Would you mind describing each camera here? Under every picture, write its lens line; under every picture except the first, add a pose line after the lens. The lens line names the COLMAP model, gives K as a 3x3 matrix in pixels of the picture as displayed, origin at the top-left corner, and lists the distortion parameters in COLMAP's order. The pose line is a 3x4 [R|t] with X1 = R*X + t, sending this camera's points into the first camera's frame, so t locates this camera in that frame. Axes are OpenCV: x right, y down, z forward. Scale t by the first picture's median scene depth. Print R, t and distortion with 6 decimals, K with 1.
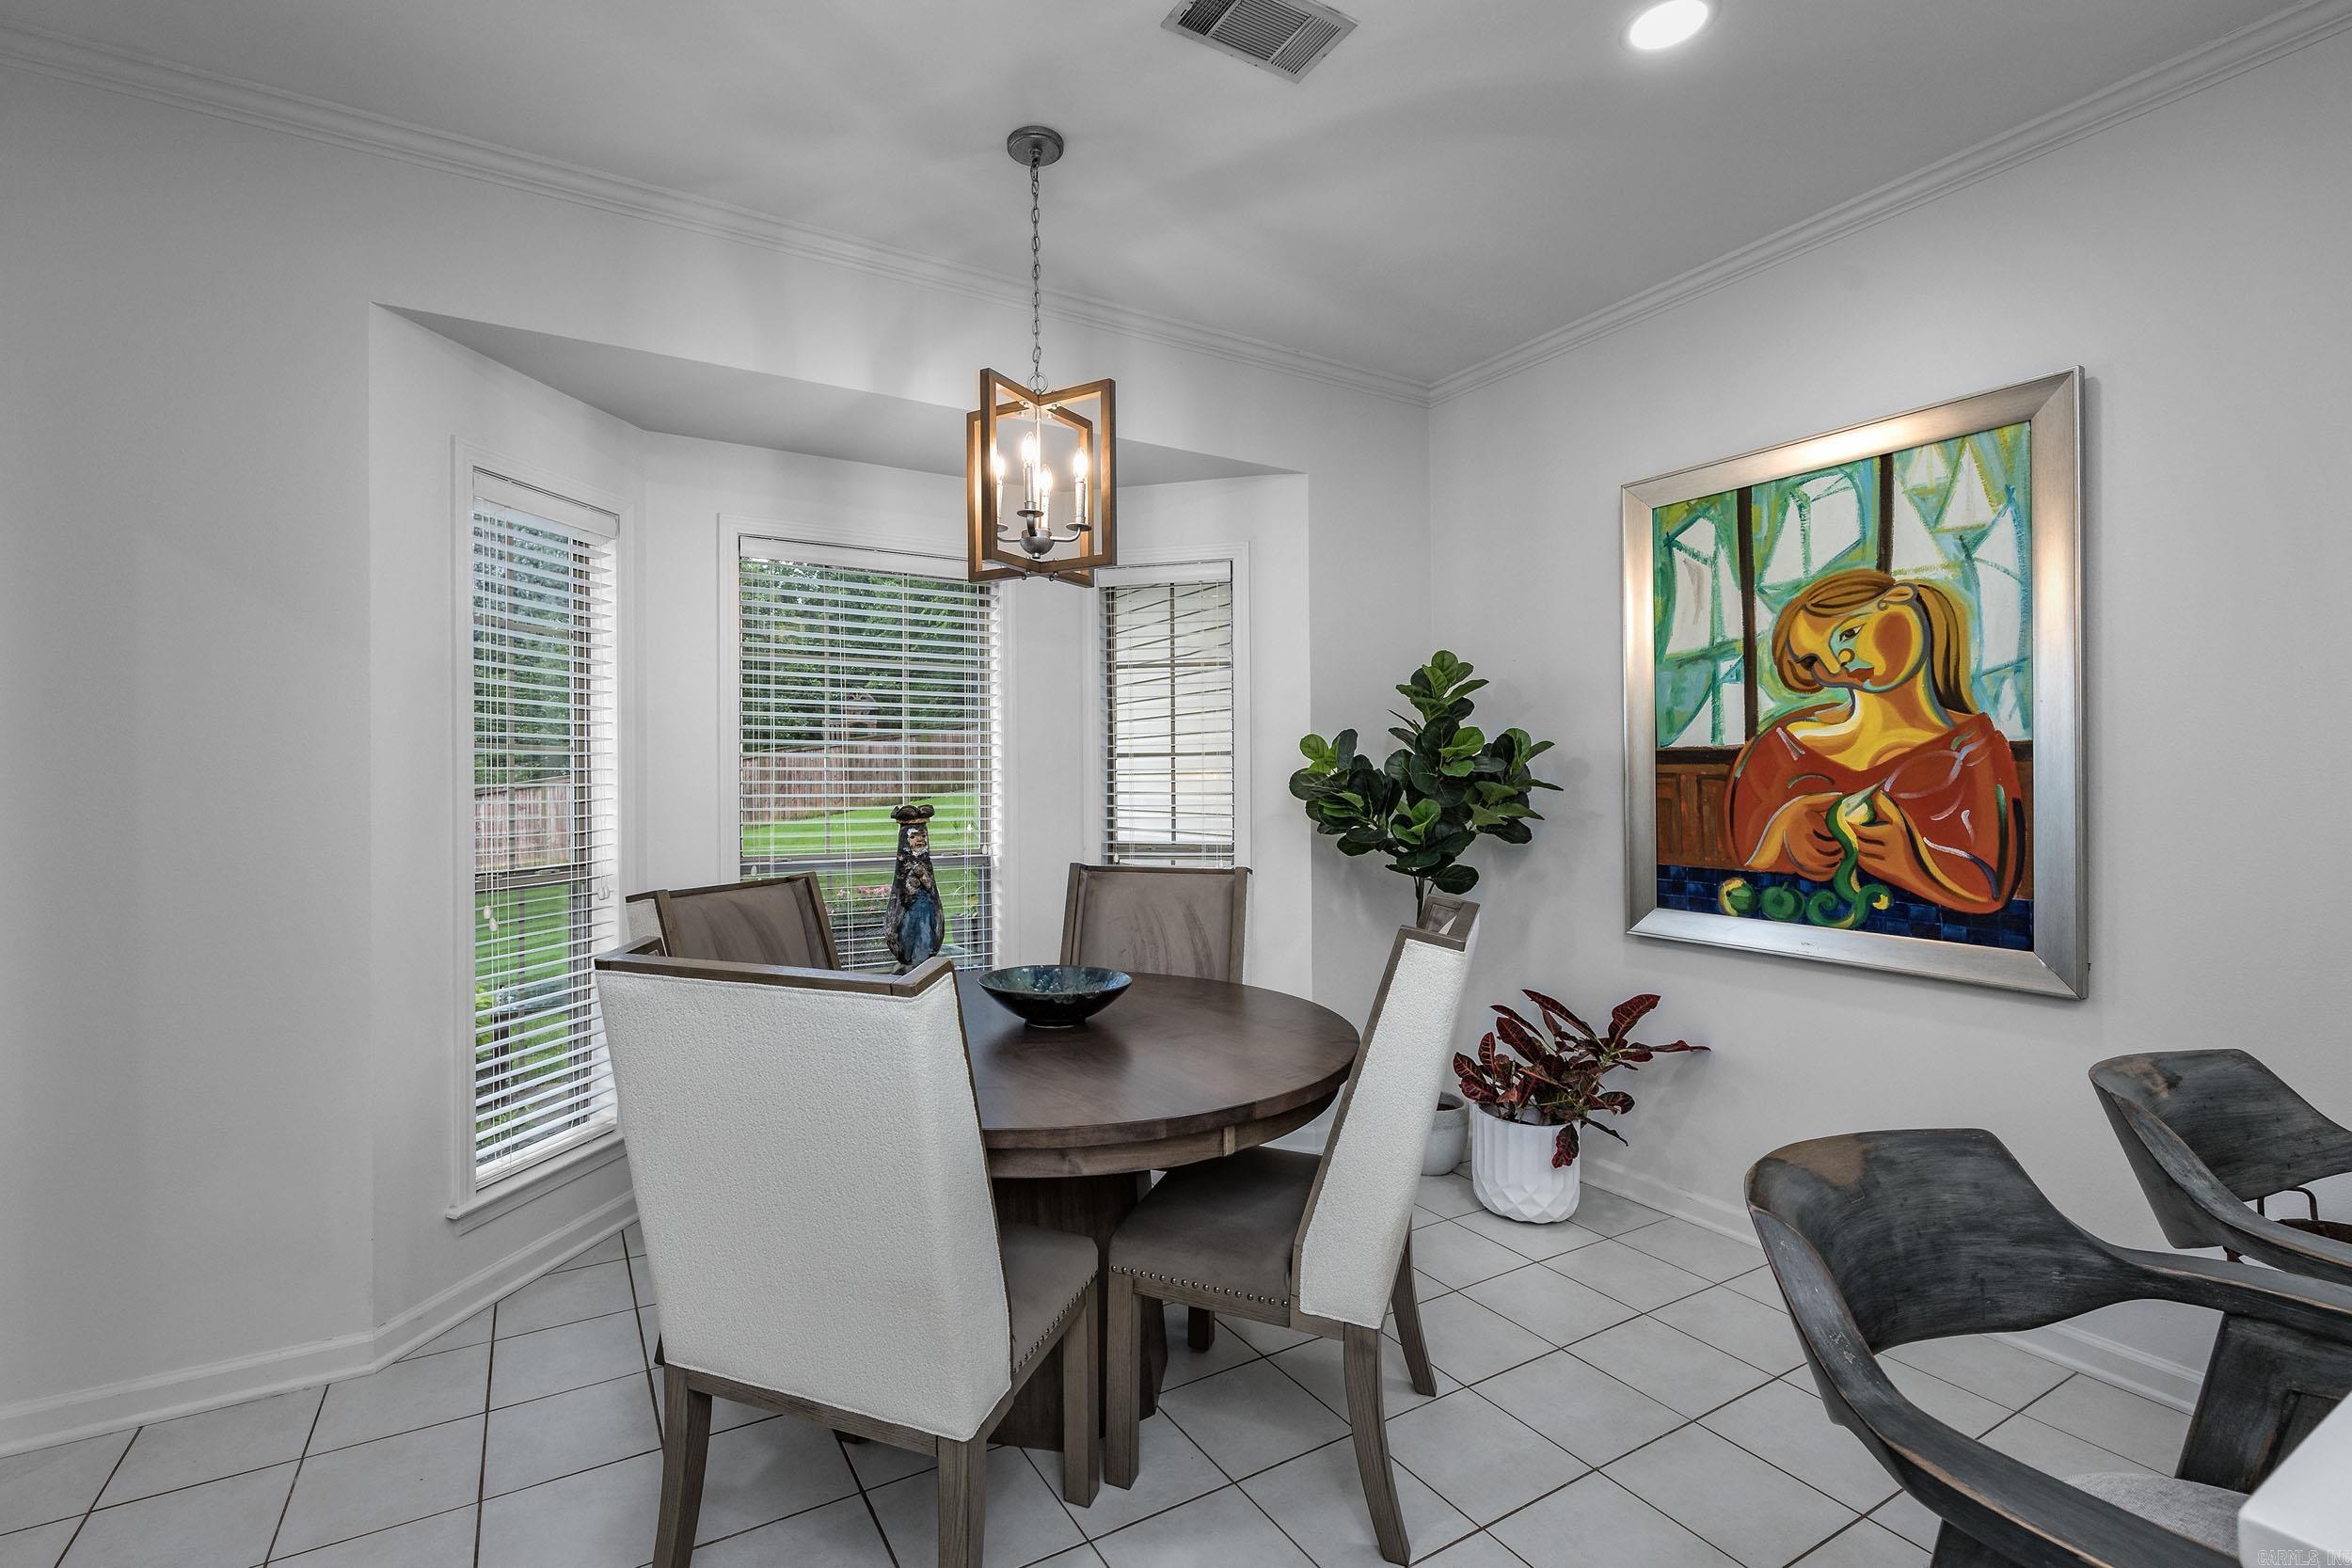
lens RADIAL K [[1047.4, 0, 1115.3], [0, 1047.4, 766.1], [0, 0, 1]] dist [0.002134, 0.000488]
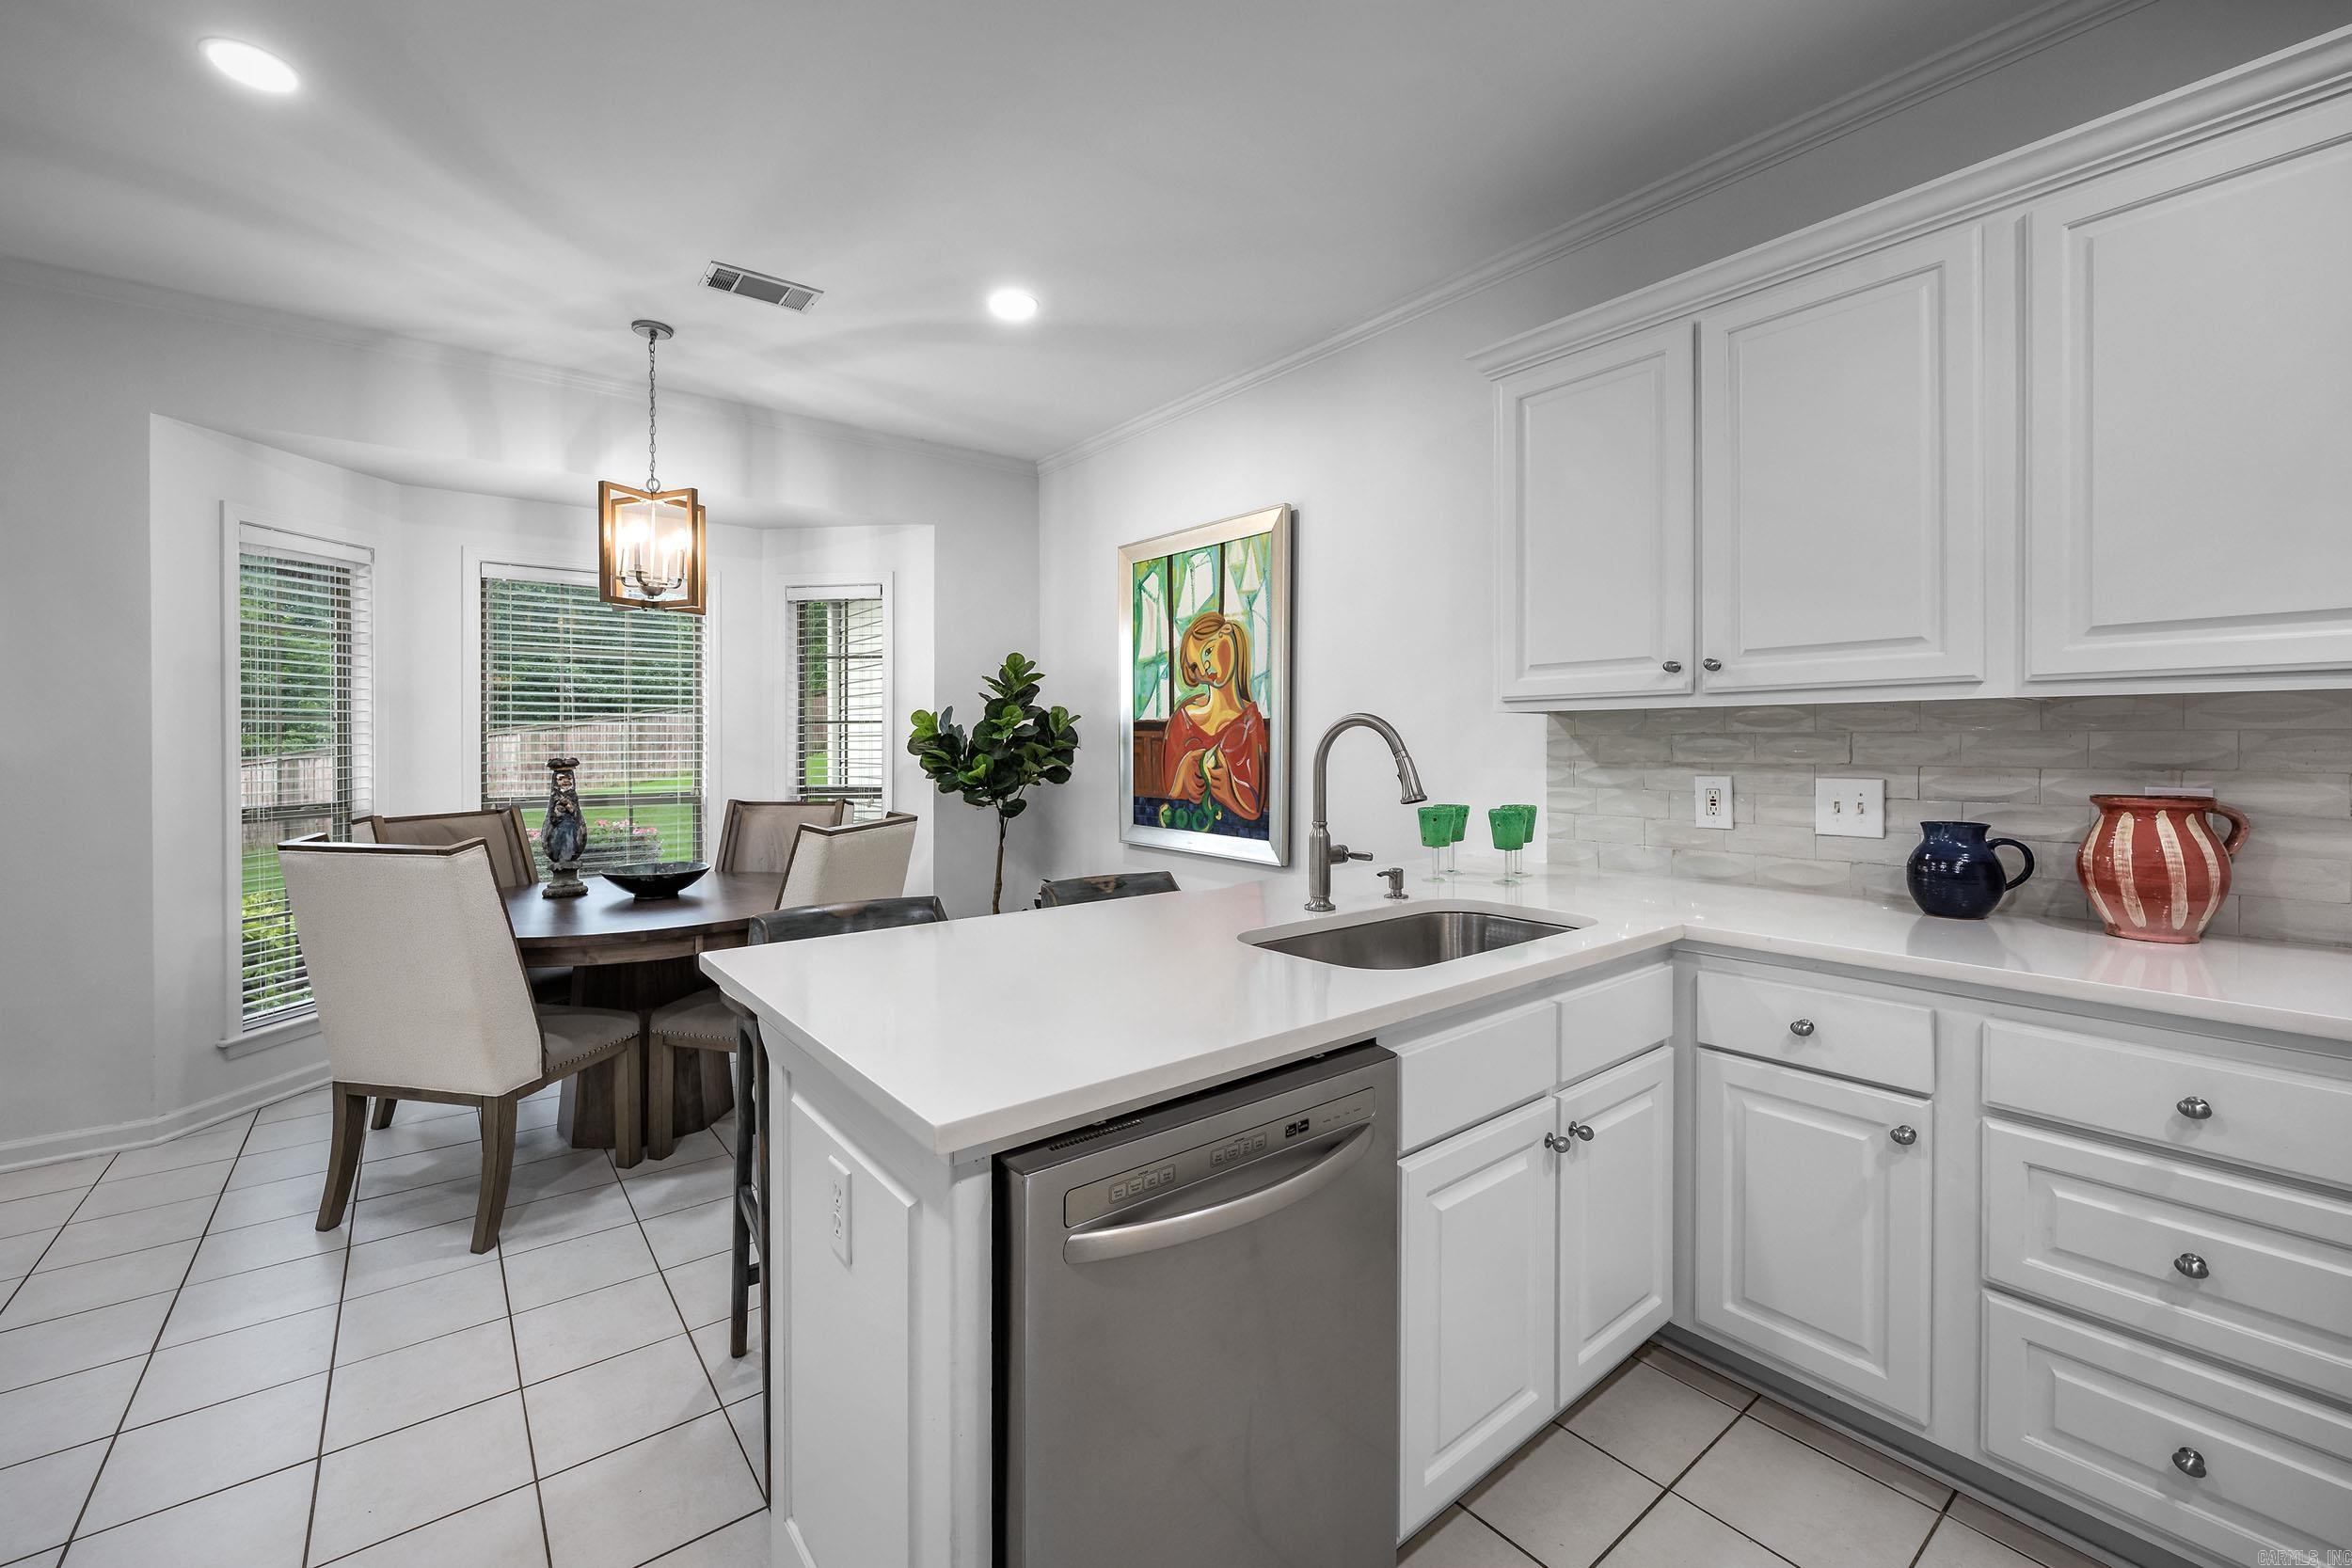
lens RADIAL K [[979.1, 0, 1181.2], [0, 979.1, 730.5], [0, 0, 1]] dist [0.002398, -0.000053]
pose [[0.987673, 0.000247, 0.156534, 0.406689], [-0.000702, 0.999996, 0.002851, -0.007318], [-0.156533, -0.002926, 0.987668, -0.476171]]
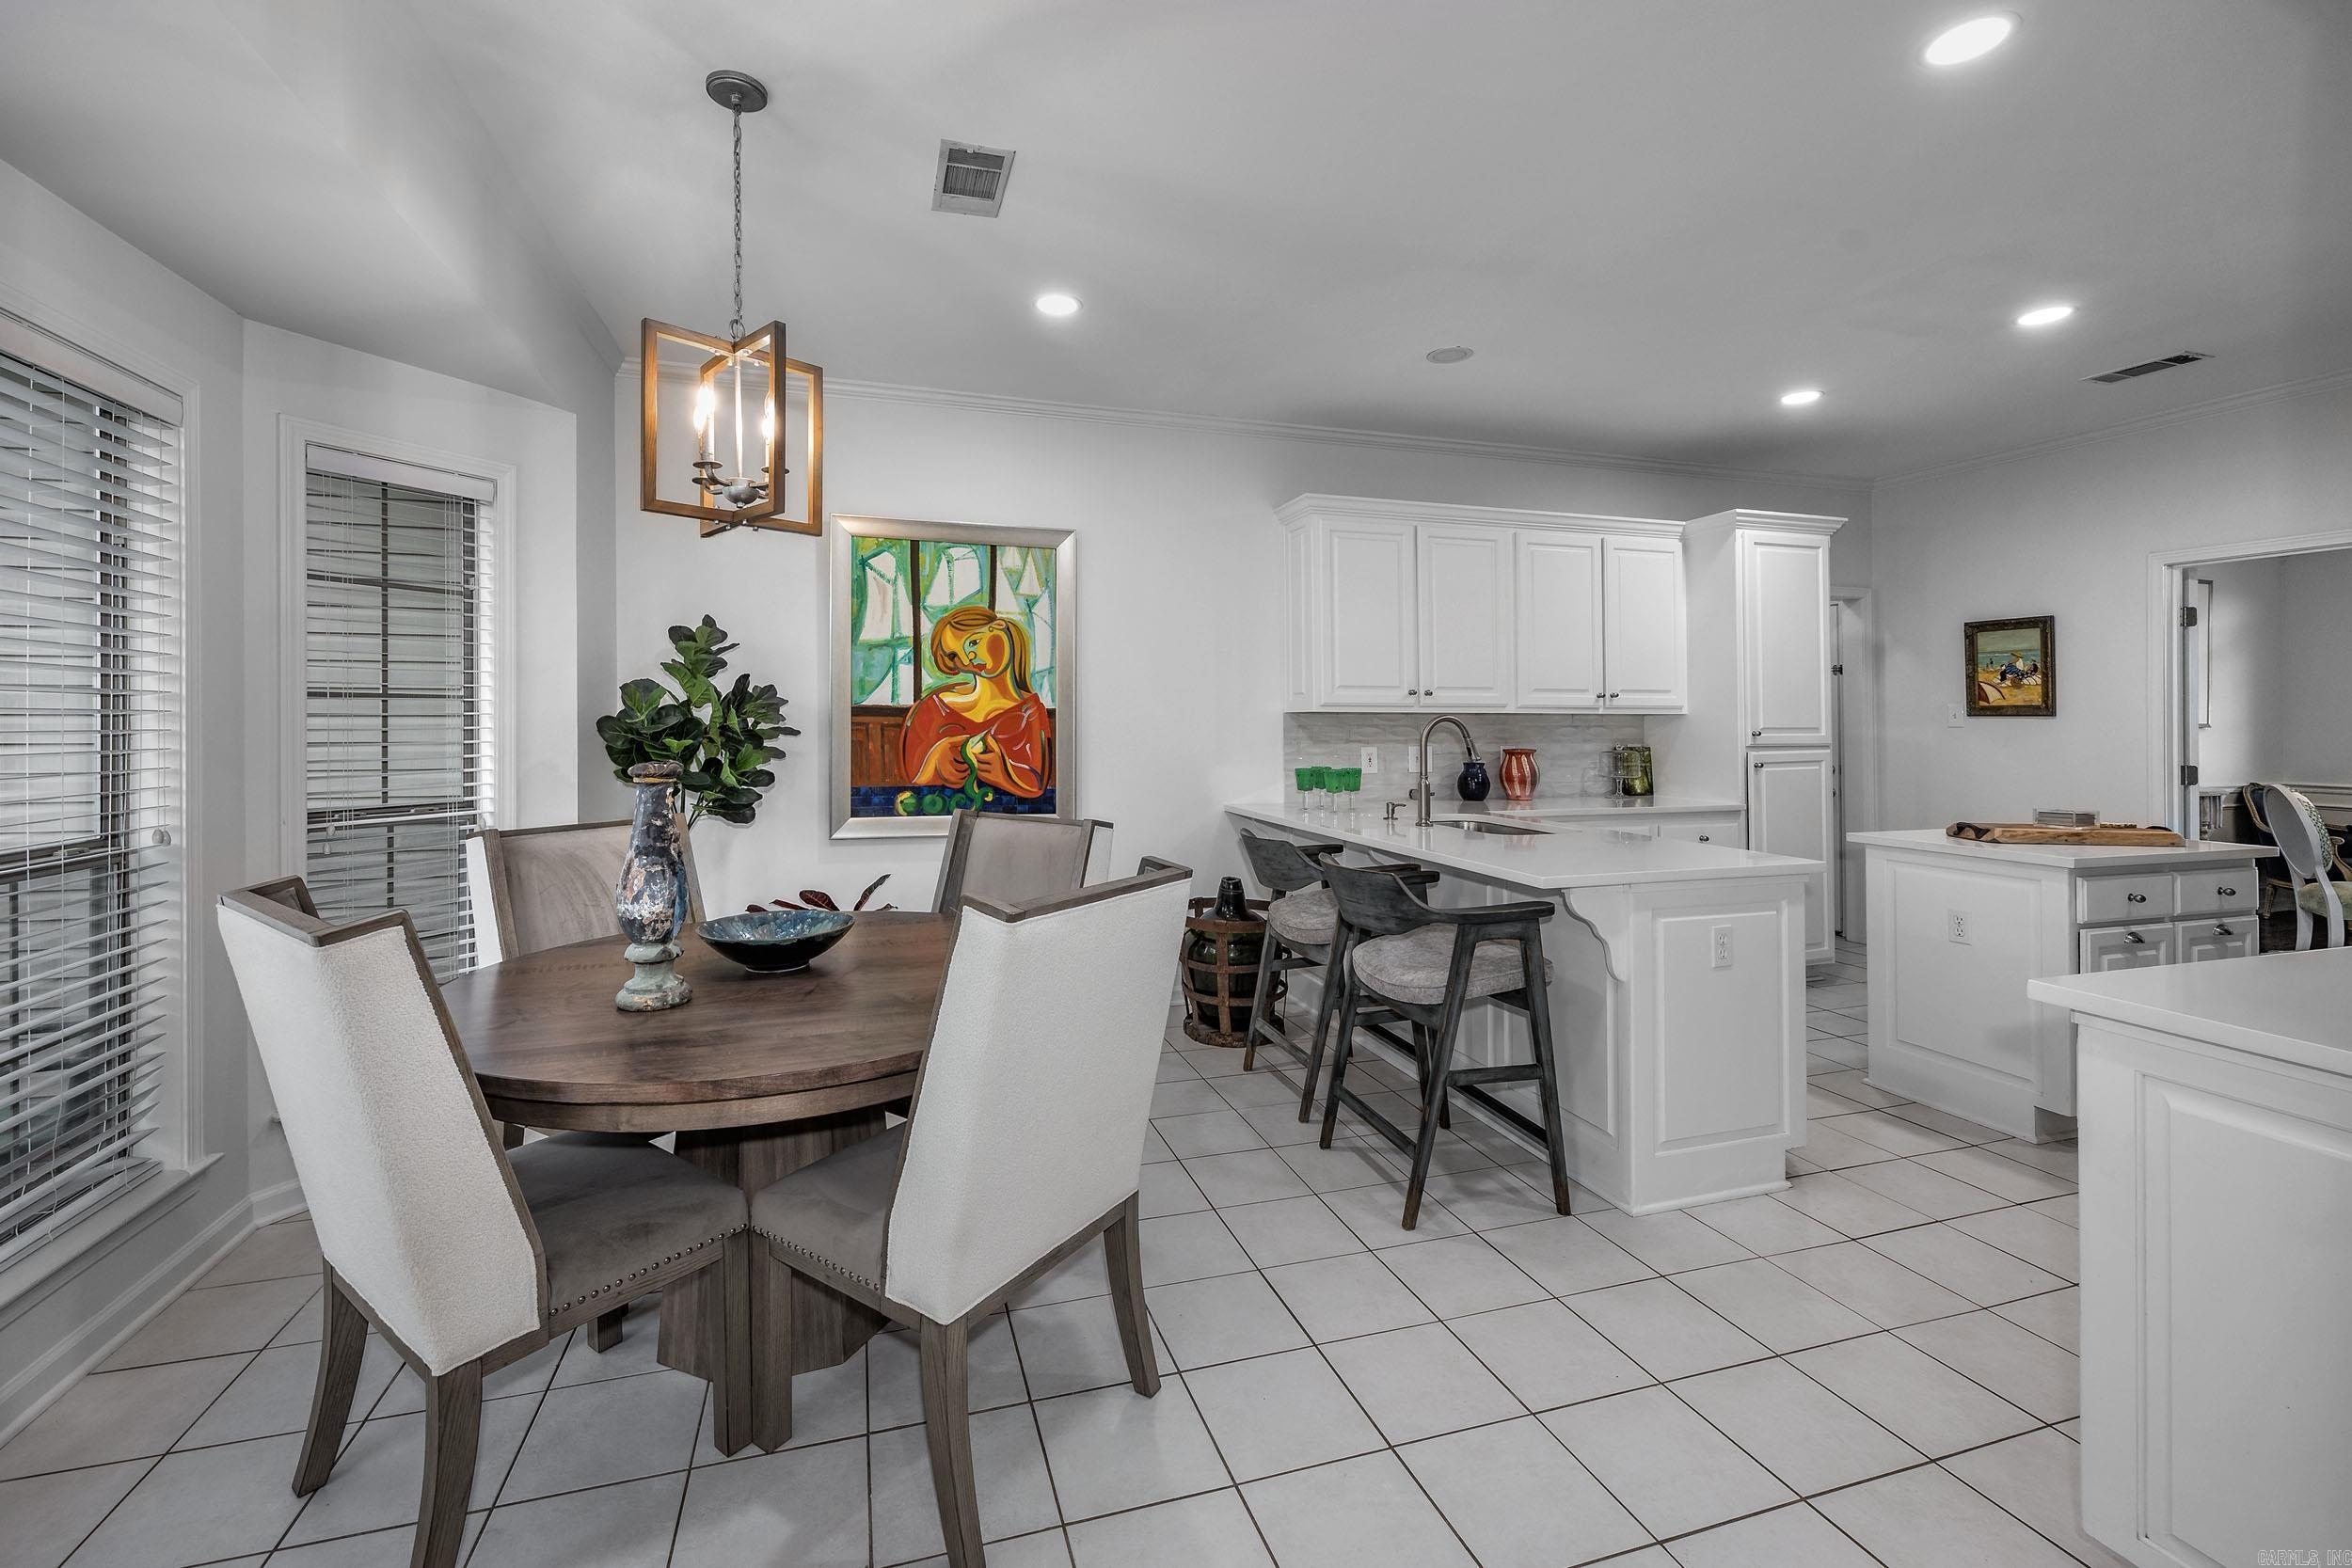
lens RADIAL K [[979.1, 0, 1092.2], [0, 979.1, 703.5], [0, 0, 1]] dist [0.002398, -0.000053]
pose [[0.222713, 0.023532, 0.974600, -0.792146], [-0.015647, 0.999666, -0.020562, 0.003281], [-0.974758, -0.010670, 0.223007, 0.437383]]
